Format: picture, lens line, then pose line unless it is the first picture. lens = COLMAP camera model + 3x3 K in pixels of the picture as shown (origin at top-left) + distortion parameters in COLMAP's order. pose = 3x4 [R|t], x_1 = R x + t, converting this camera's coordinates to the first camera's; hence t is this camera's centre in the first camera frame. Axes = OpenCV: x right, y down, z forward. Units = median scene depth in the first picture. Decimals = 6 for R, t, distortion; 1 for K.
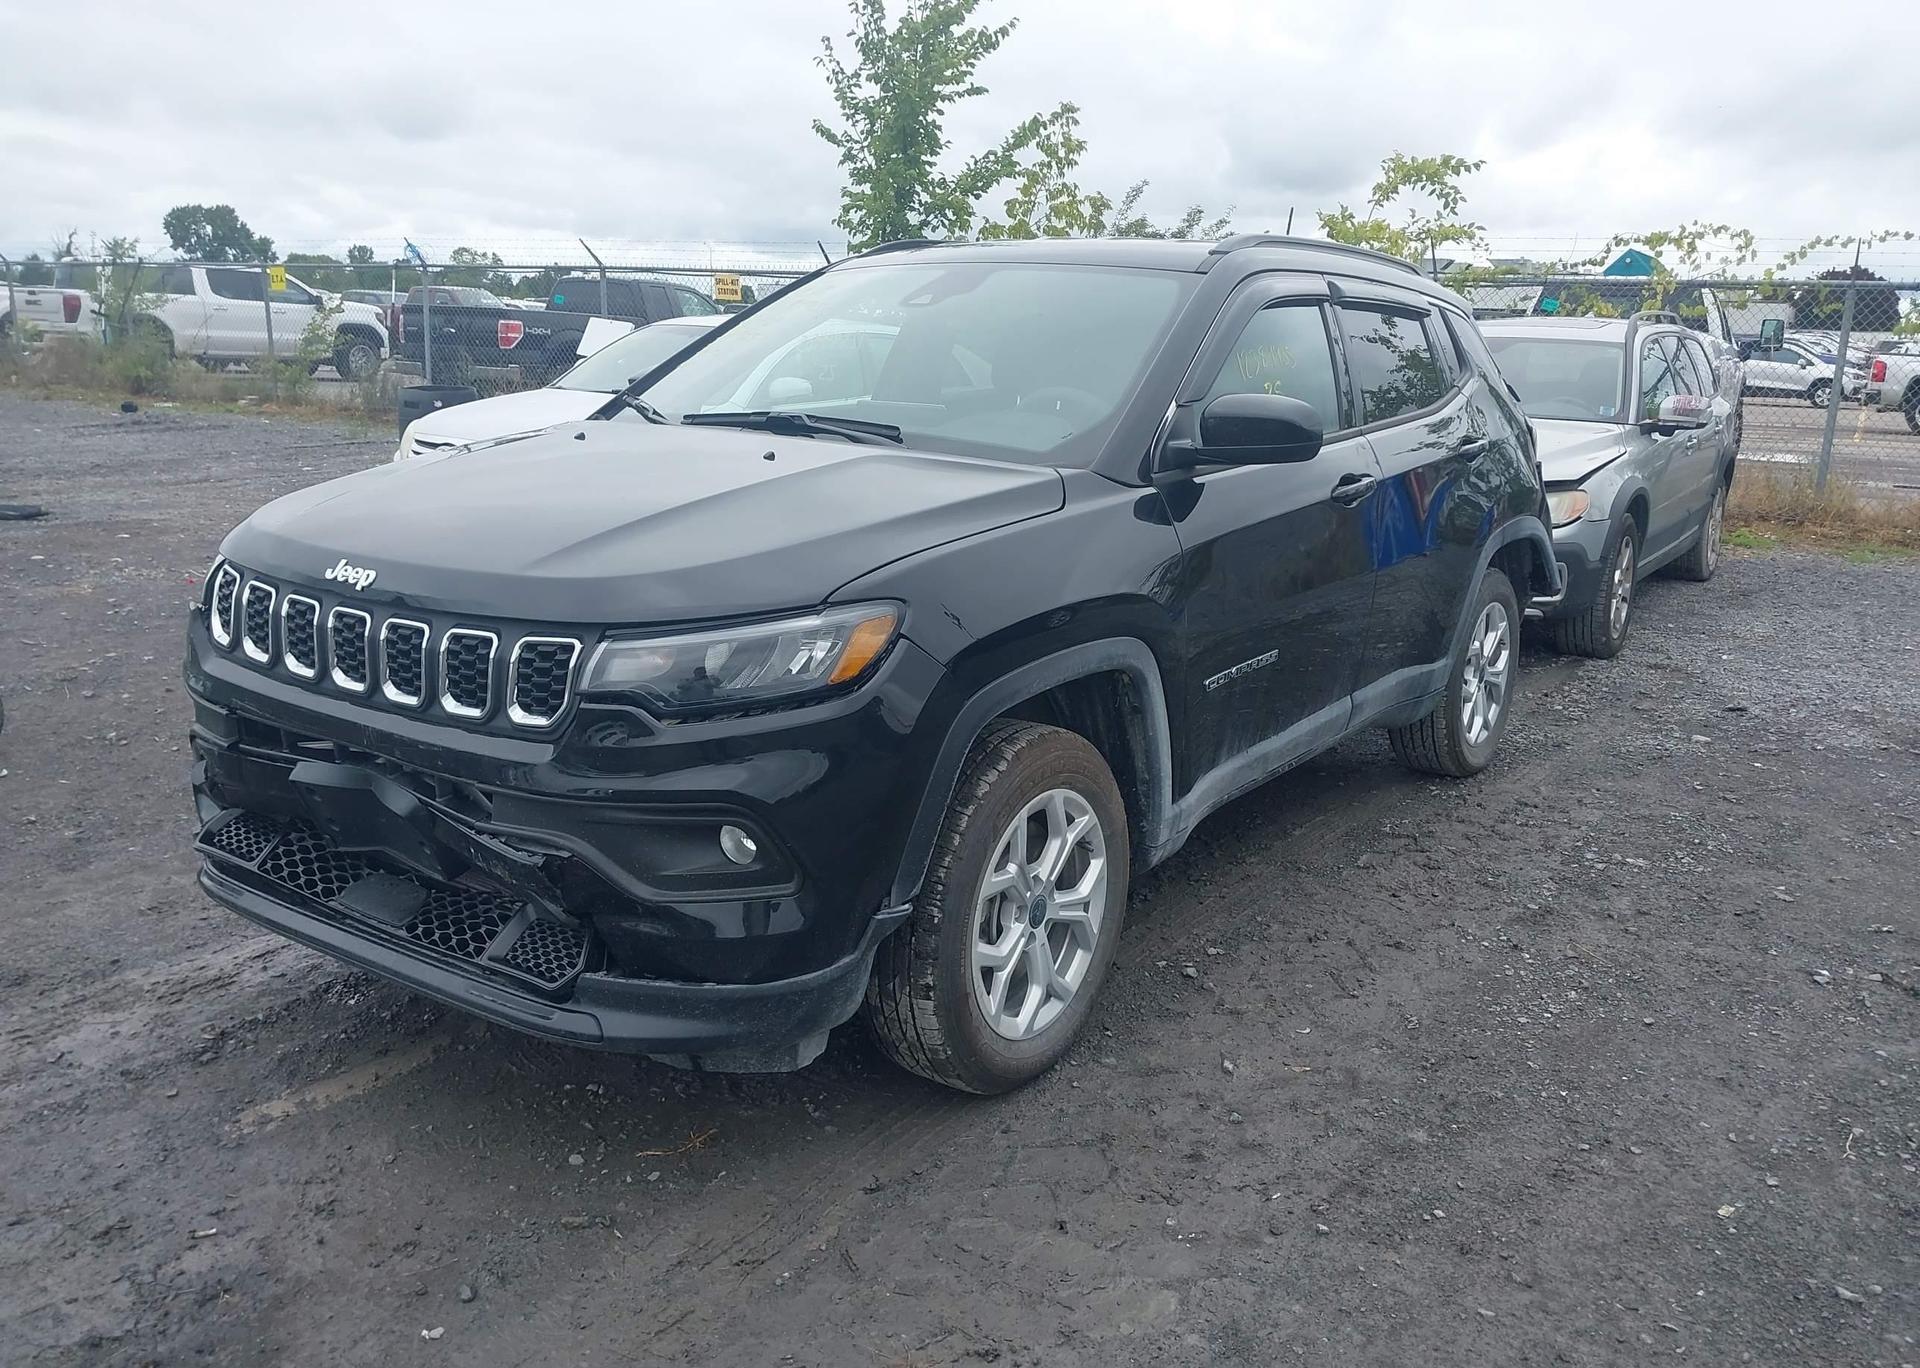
lens RADIAL K [[1549.5, 0, 939.5], [0, 1549.5, 693.1], [0, 0, 1]] dist [0.070584, -0.145609]
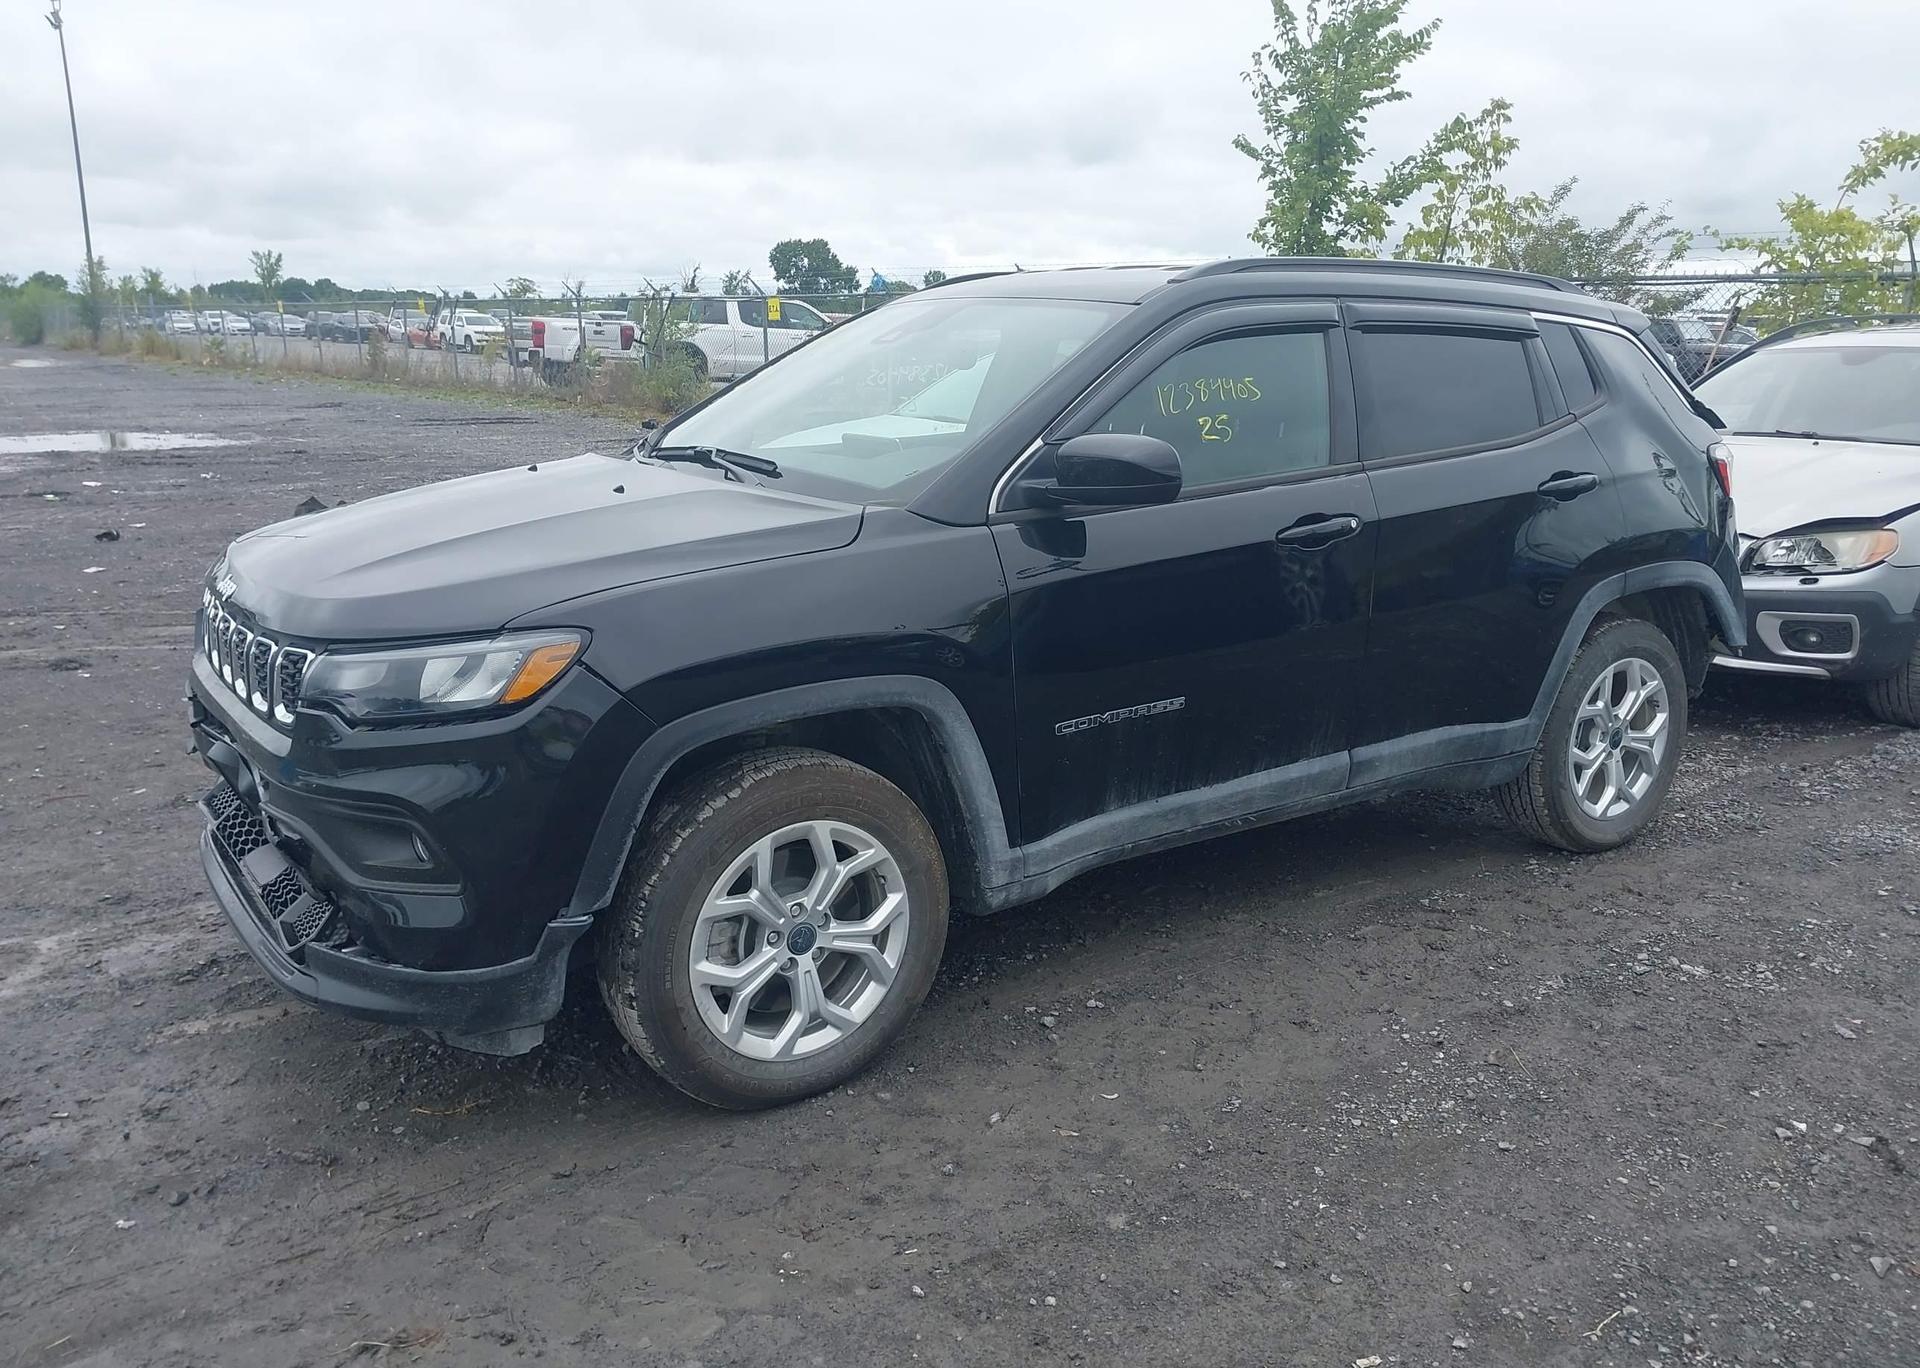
lens RADIAL K [[1551.3, 0, 960.0], [0, 1551.3, 684.0], [0, 0, 1]] dist [0.013869, -0.008450]
pose [[0.933546, 0.058615, -0.353632, 0.142989], [-0.062421, 0.998050, 0.000643, -0.009418], [0.352980, 0.021473, 0.935385, 0.021773]]
